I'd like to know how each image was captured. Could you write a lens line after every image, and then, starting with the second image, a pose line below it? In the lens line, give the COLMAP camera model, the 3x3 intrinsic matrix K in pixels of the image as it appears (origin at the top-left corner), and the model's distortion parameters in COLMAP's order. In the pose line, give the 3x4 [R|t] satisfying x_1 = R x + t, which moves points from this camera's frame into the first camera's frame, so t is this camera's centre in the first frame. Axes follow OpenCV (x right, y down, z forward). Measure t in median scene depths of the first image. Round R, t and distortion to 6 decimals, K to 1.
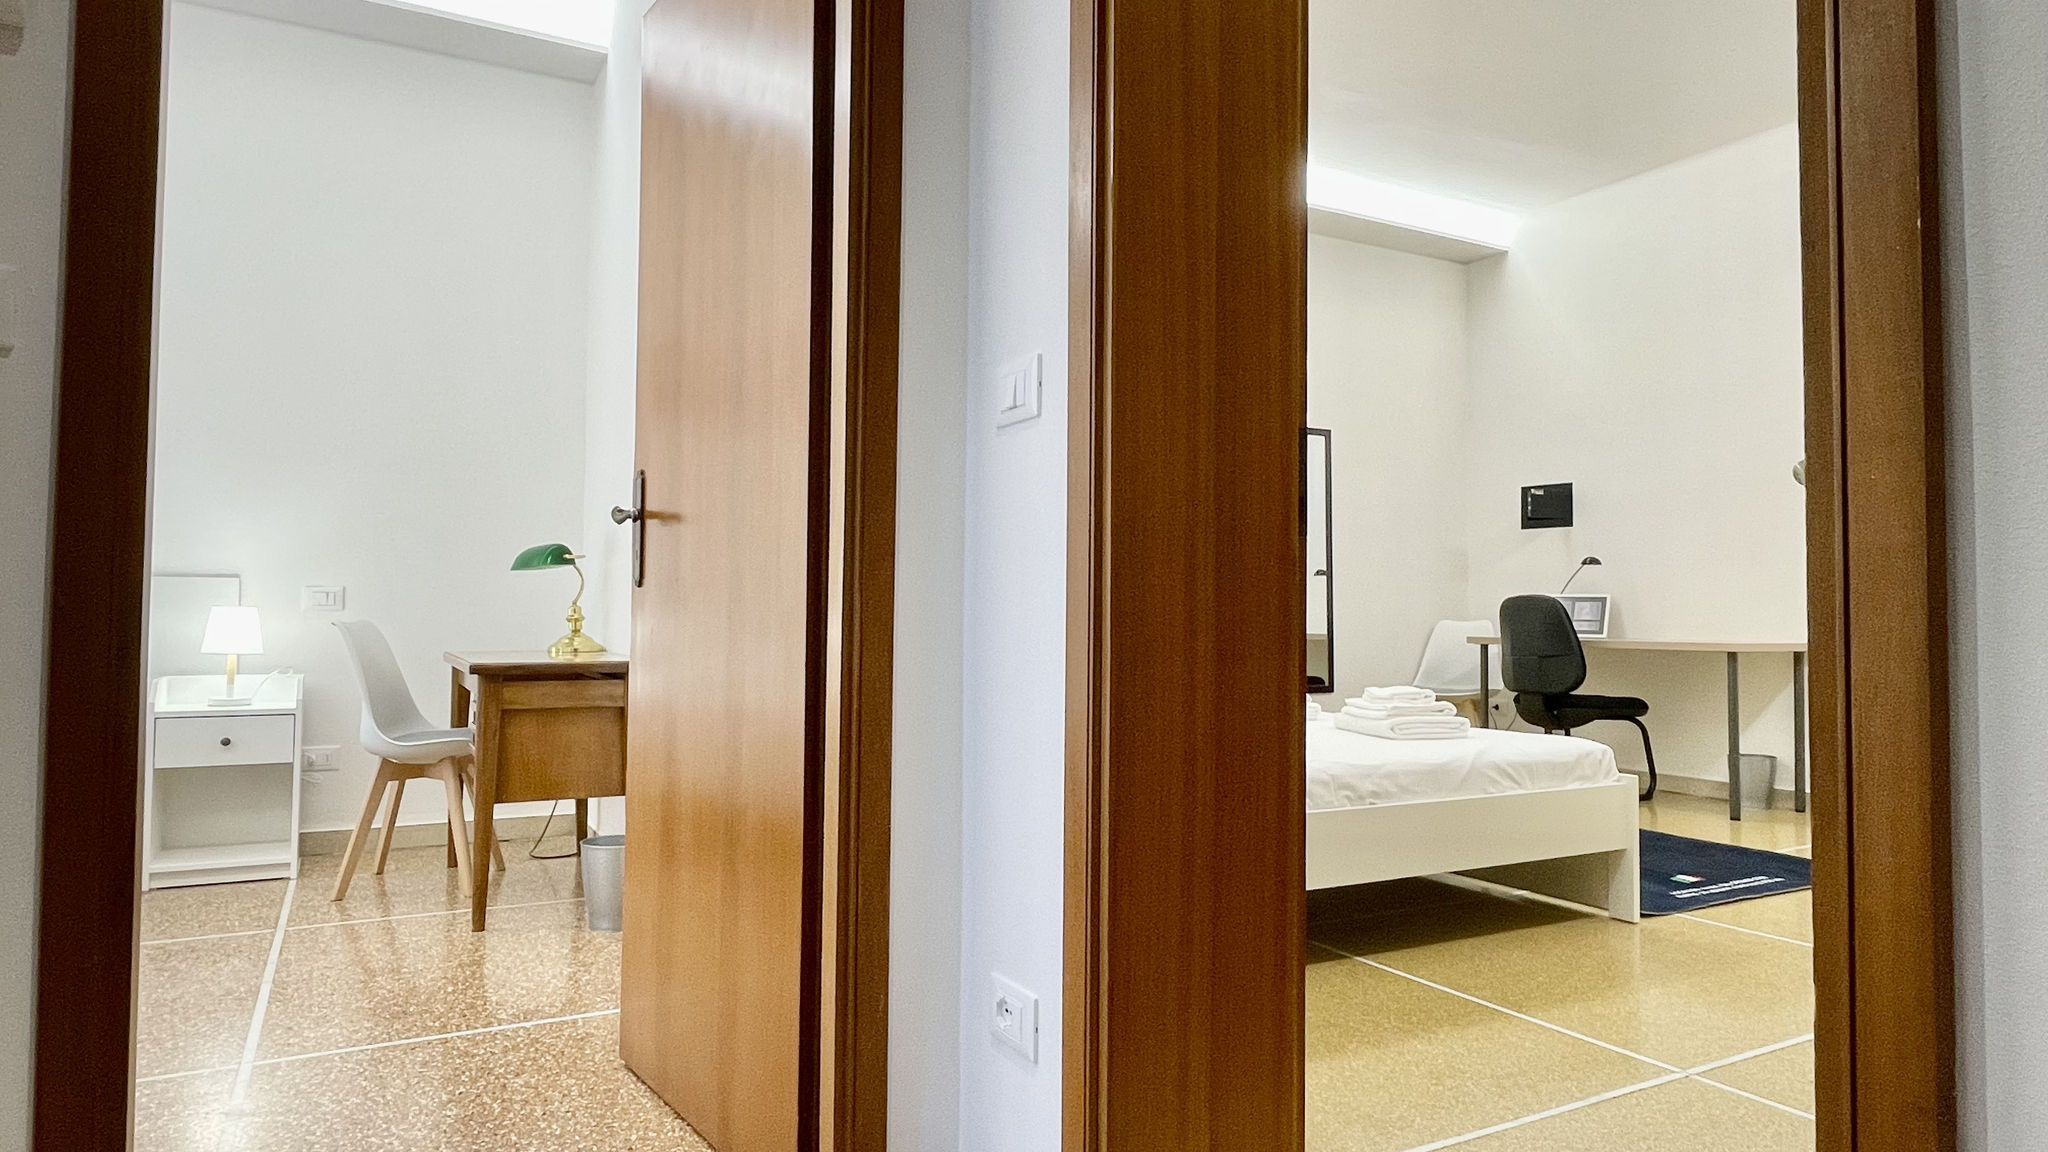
lens RADIAL K [[1232.0, 0, 1023.2], [0, 1232.0, 590.8], [0, 0, 1]] dist [-0.000595, -0.001813]
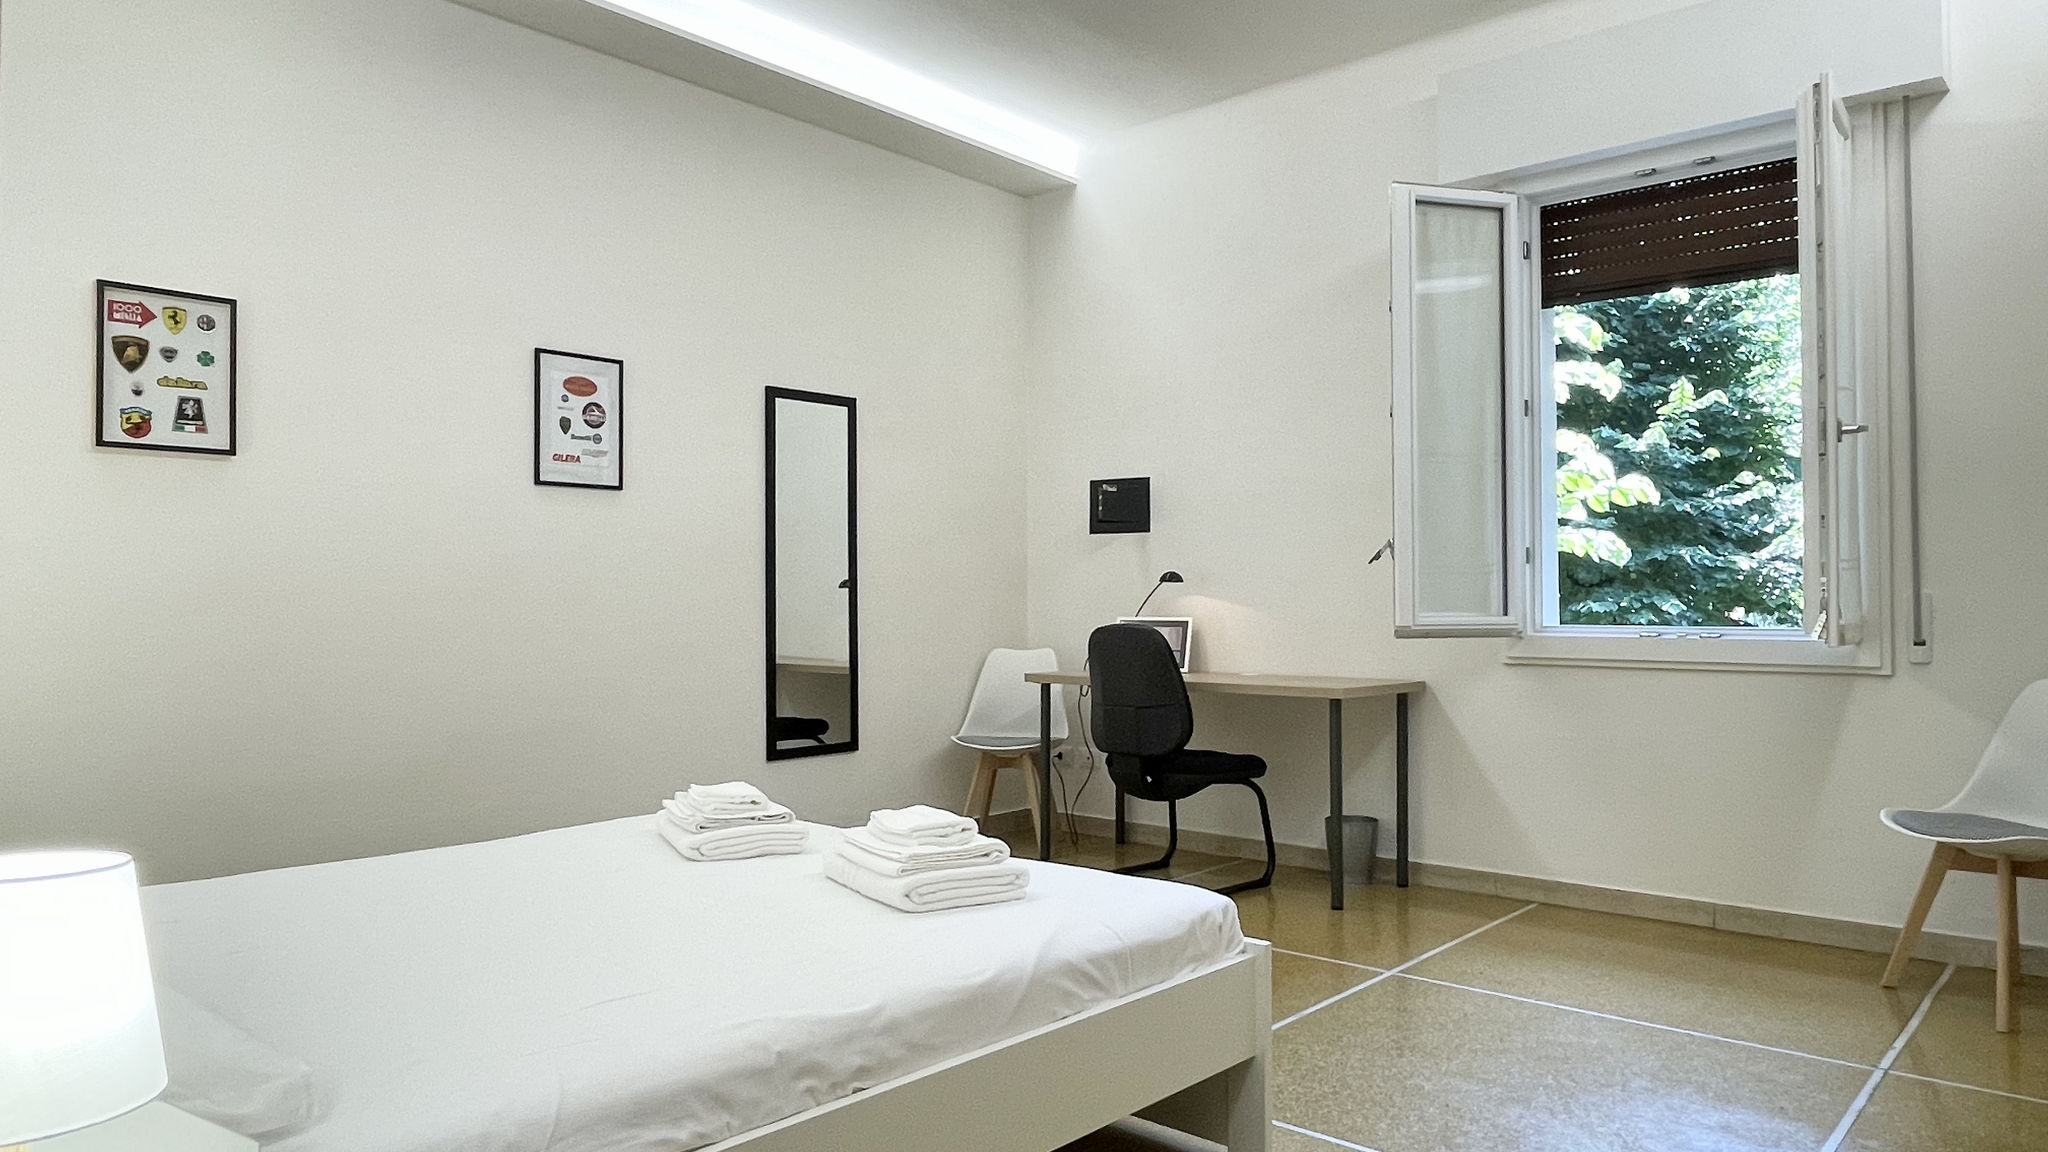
lens RADIAL K [[1341.4, 0, 1026.1], [0, 1341.4, 573.9], [0, 0, 1]] dist [-0.009251, 0.000963]
pose [[0.940375, 0.003645, 0.340121, 0.082909], [-0.003824, 0.999993, -0.000145, -0.027697], [-0.340119, -0.001164, 0.940382, 0.231813]]
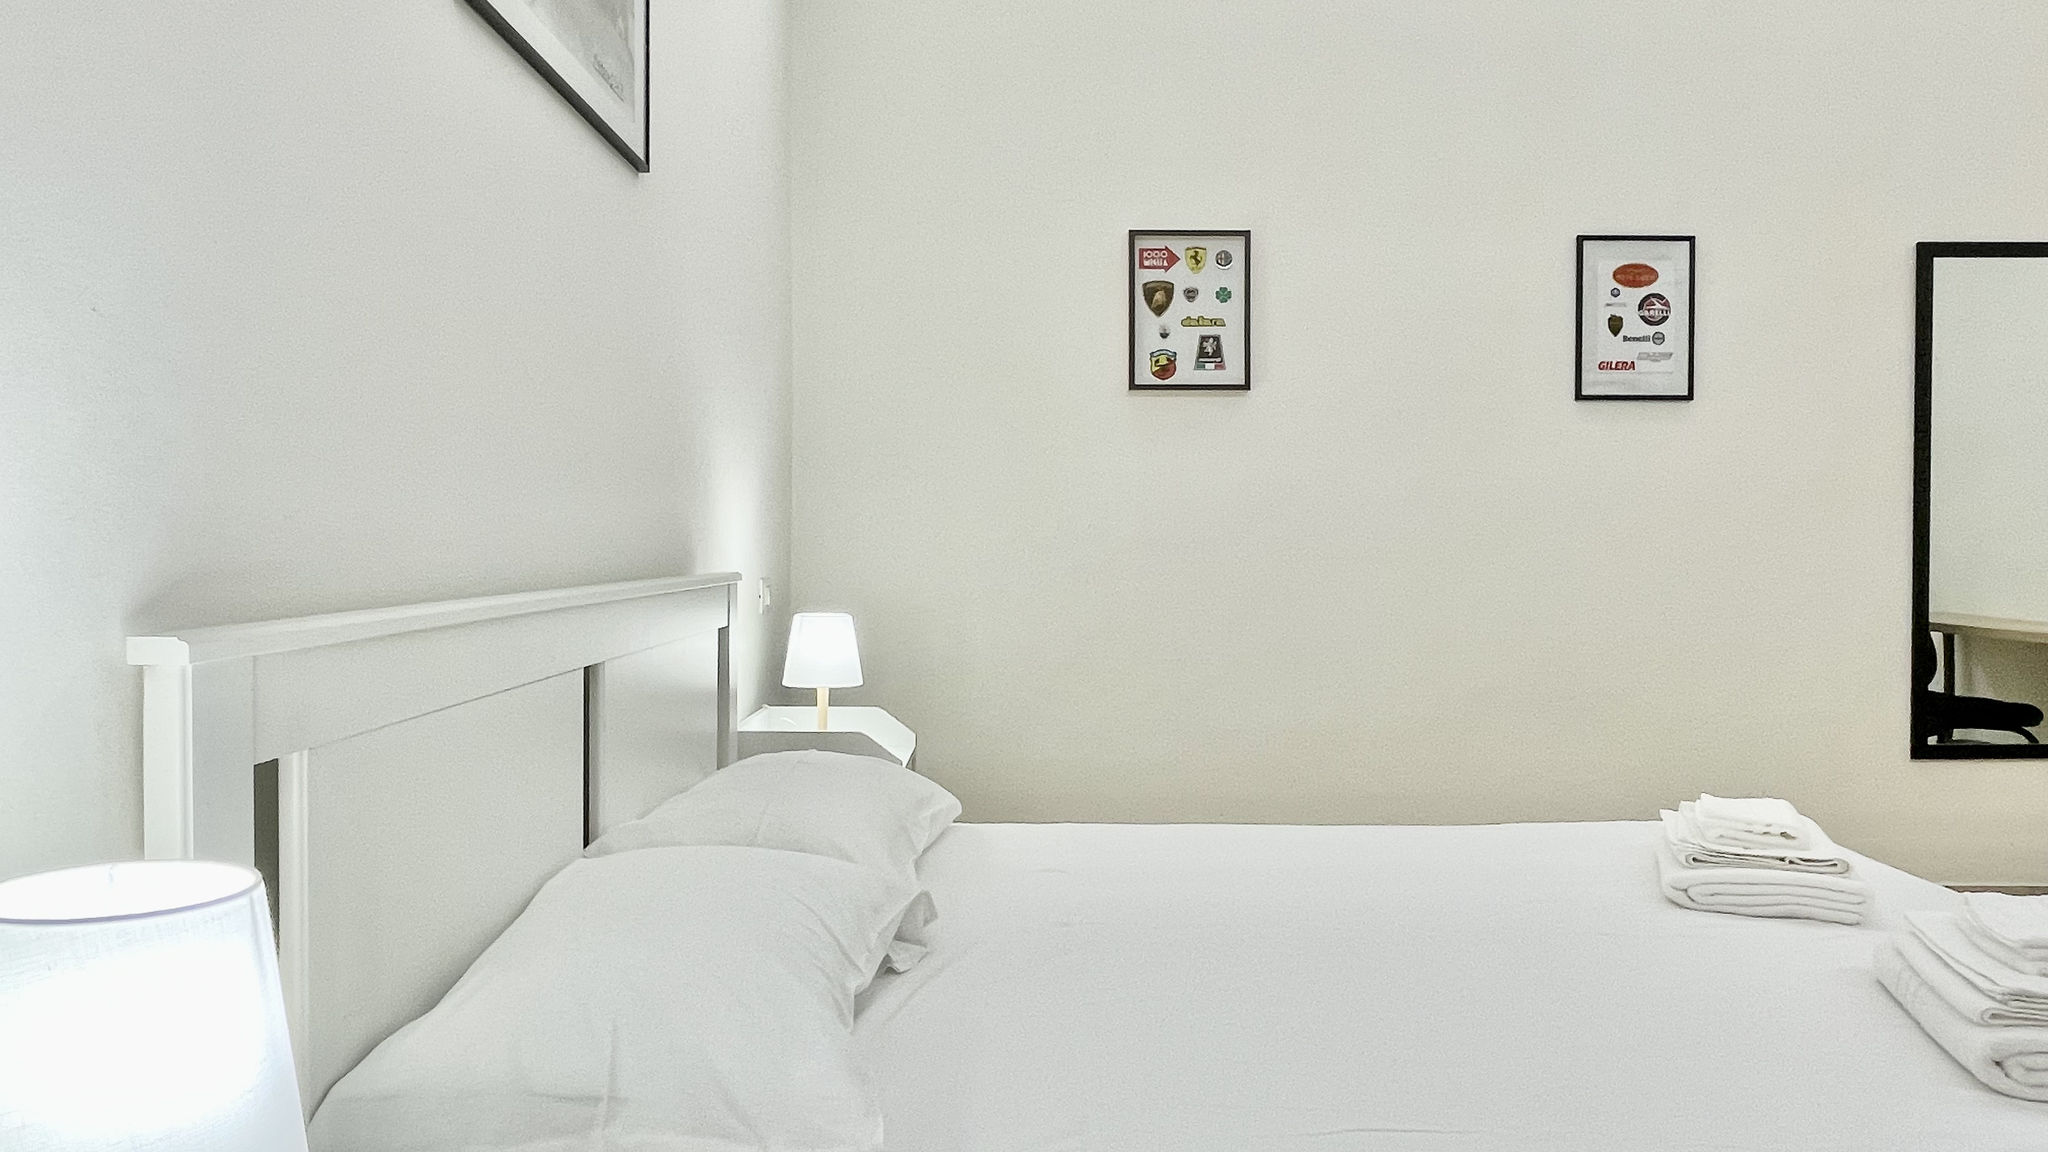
lens RADIAL K [[1341.4, 0, 1016.6], [0, 1341.4, 559.7], [0, 0, 1]] dist [-0.009251, 0.000963]
pose [[0.879107, 0.007089, -0.476571, 0.149208], [0.008239, 0.999514, 0.030068, -0.022987], [0.476553, -0.030359, 0.878622, 0.353967]]
